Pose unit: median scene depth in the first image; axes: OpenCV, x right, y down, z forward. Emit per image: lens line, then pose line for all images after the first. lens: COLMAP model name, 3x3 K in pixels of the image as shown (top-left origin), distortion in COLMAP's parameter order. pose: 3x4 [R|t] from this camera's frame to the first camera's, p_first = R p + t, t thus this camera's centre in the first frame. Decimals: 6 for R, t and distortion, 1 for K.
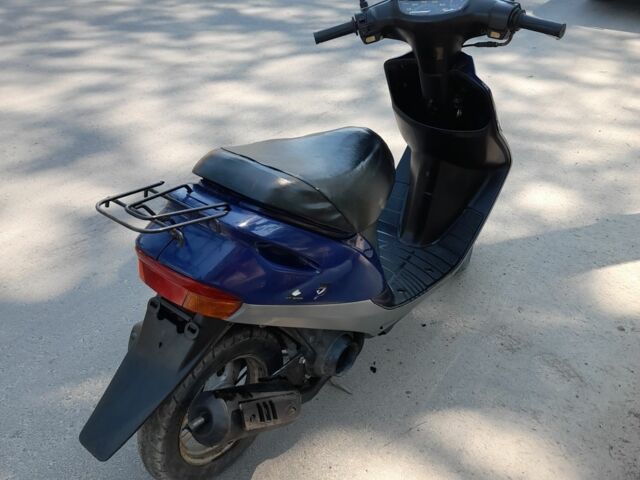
lens RADIAL K [[627.5, 0, 319.7], [0, 627.5, 239.5], [0, 0, 1]] dist [0.042838, -0.036829]
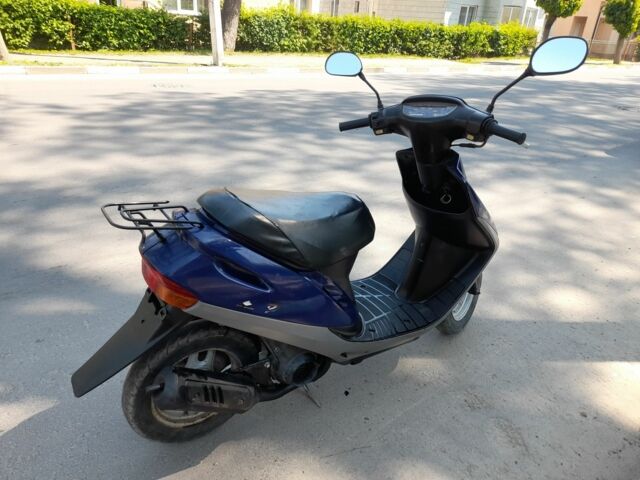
lens RADIAL K [[469.9, 0, 320.0], [0, 469.9, 230.1], [0, 0, 1]] dist [0.020919, -0.003781]
pose [[0.955986, 0.162472, -0.244321, 0.240587], [-0.195268, 0.973809, -0.116471, 0.017739], [0.218999, 0.159053, 0.962674, 0.071247]]
